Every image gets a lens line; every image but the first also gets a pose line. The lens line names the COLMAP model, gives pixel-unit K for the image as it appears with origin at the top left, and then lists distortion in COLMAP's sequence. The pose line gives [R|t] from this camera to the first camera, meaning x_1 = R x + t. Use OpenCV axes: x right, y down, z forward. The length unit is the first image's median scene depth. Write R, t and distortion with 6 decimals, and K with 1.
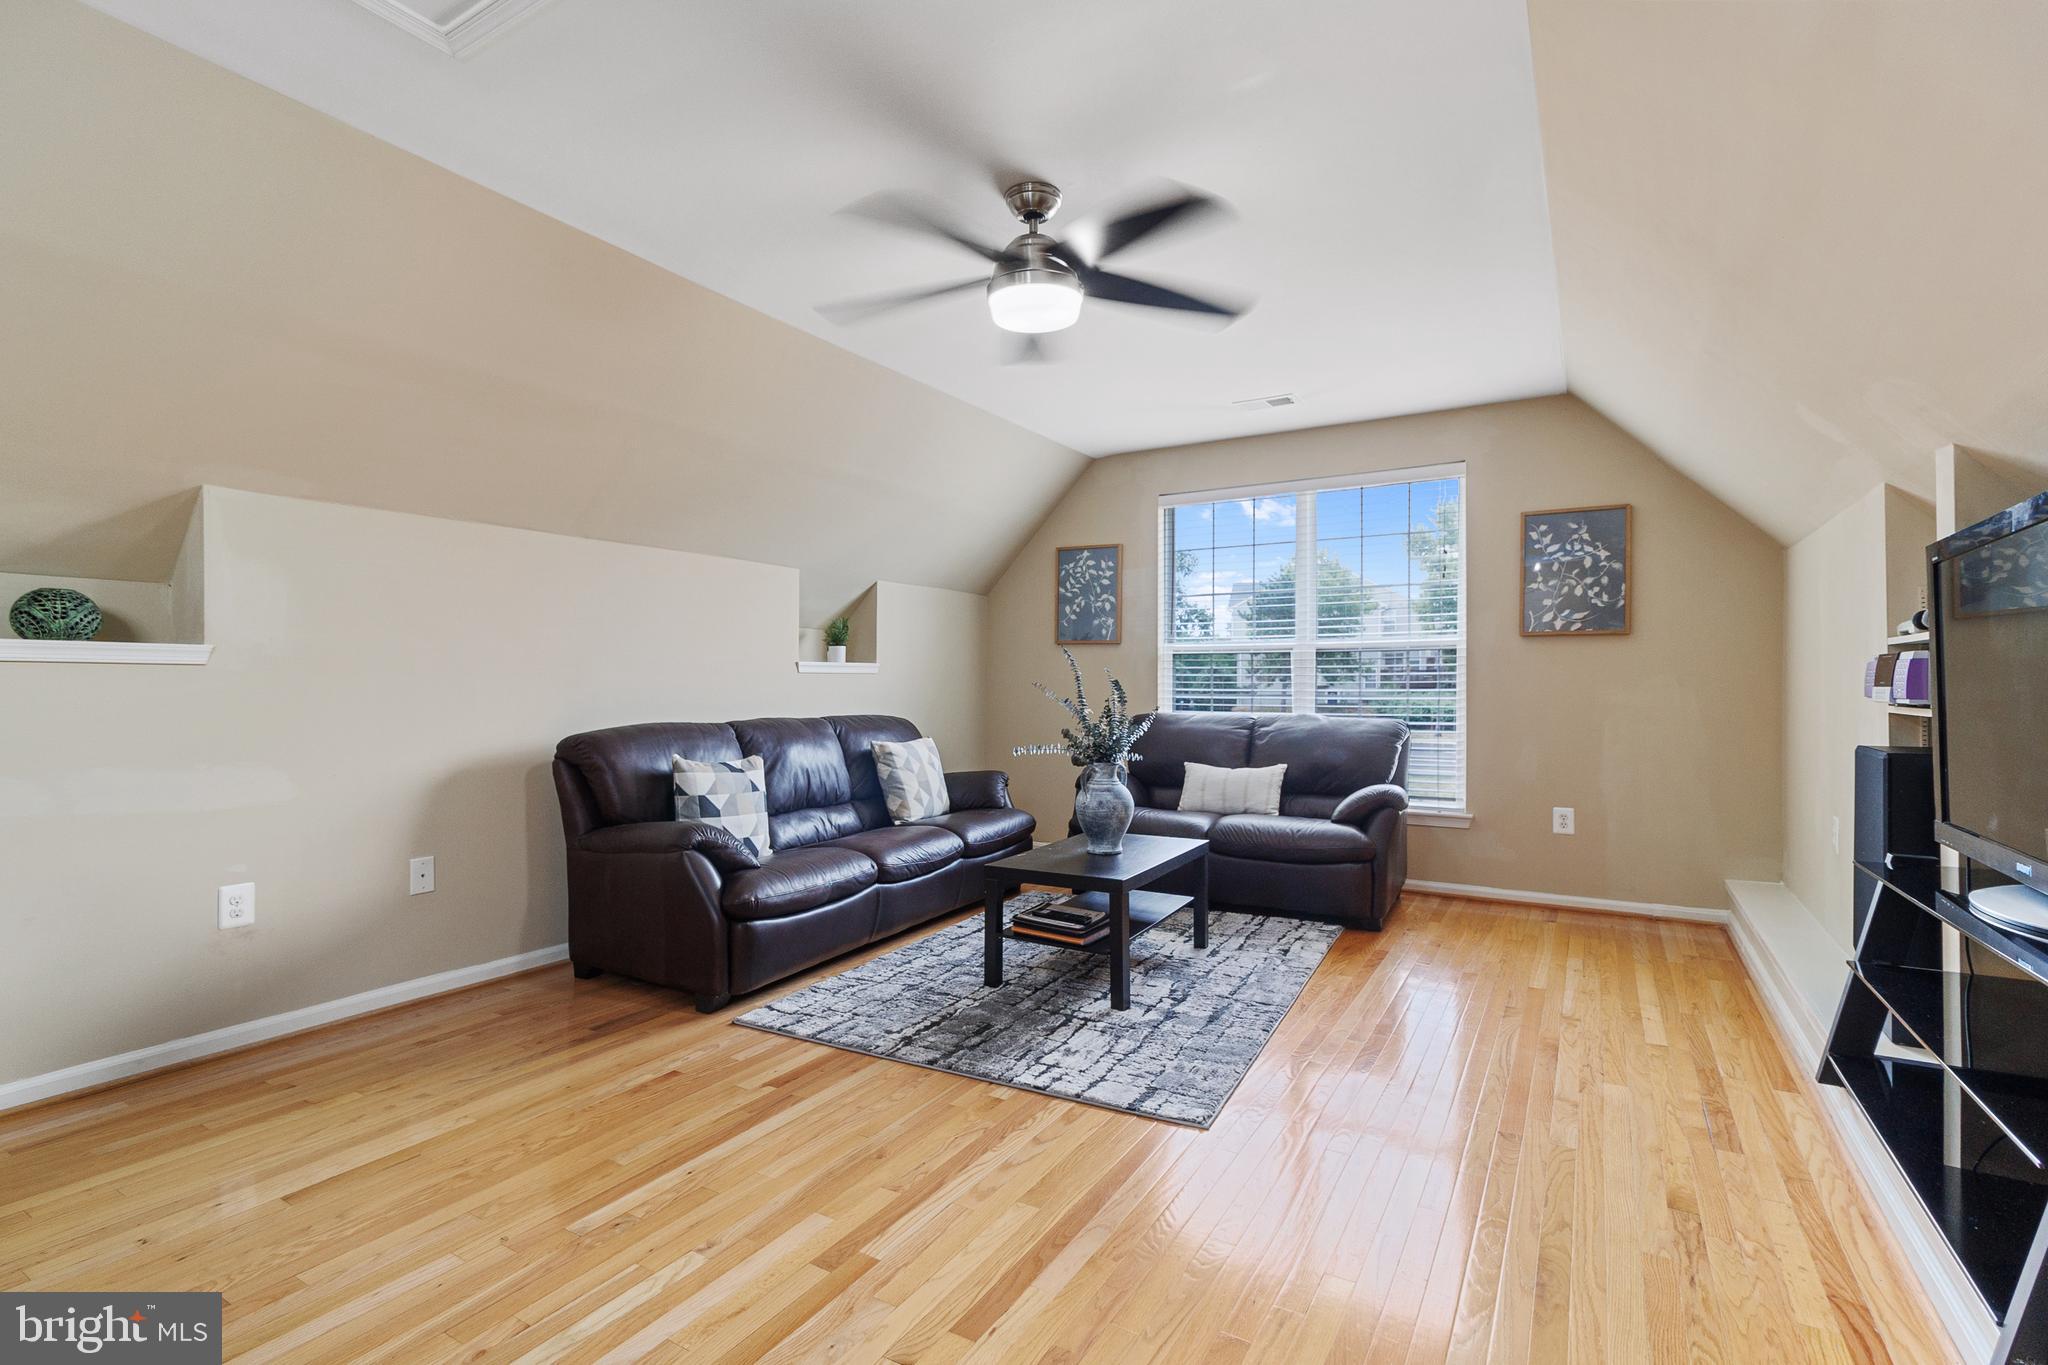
lens RADIAL K [[960.3, 0, 1019.2], [0, 960.3, 686.1], [0, 0, 1]] dist [0.002093, -0.001294]
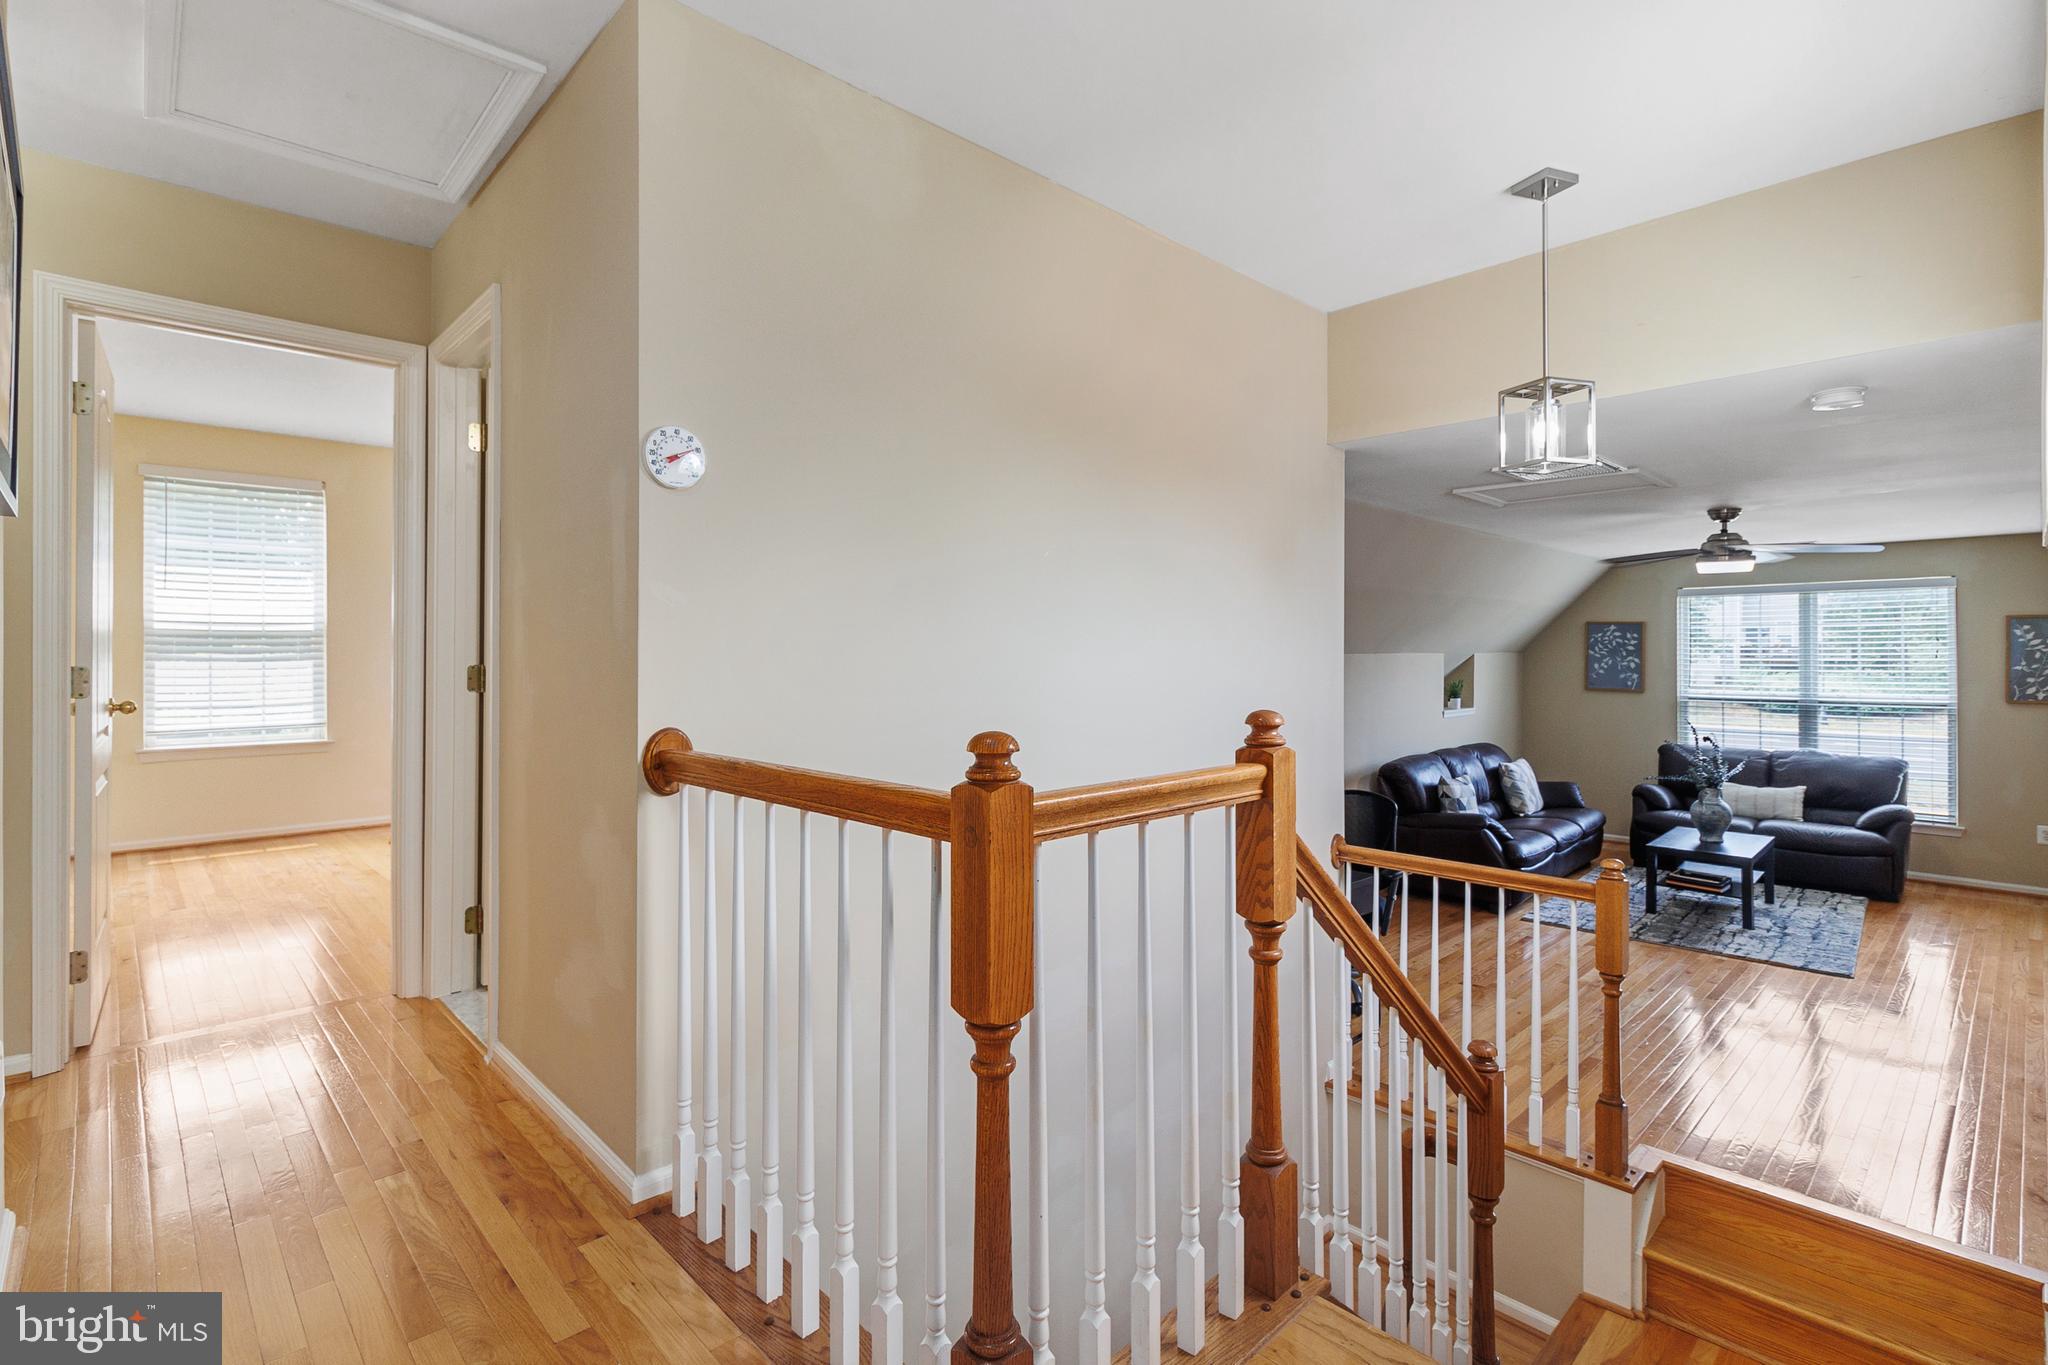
lens RADIAL K [[960.3, 0, 1008.4], [0, 960.3, 641.8], [0, 0, 1]] dist [0.002093, -0.001294]
pose [[0.959938, -0.005388, -0.280160, -0.487391], [0.001016, 0.999875, -0.015748, -0.119189], [0.280210, 0.014833, 0.959824, -0.763220]]
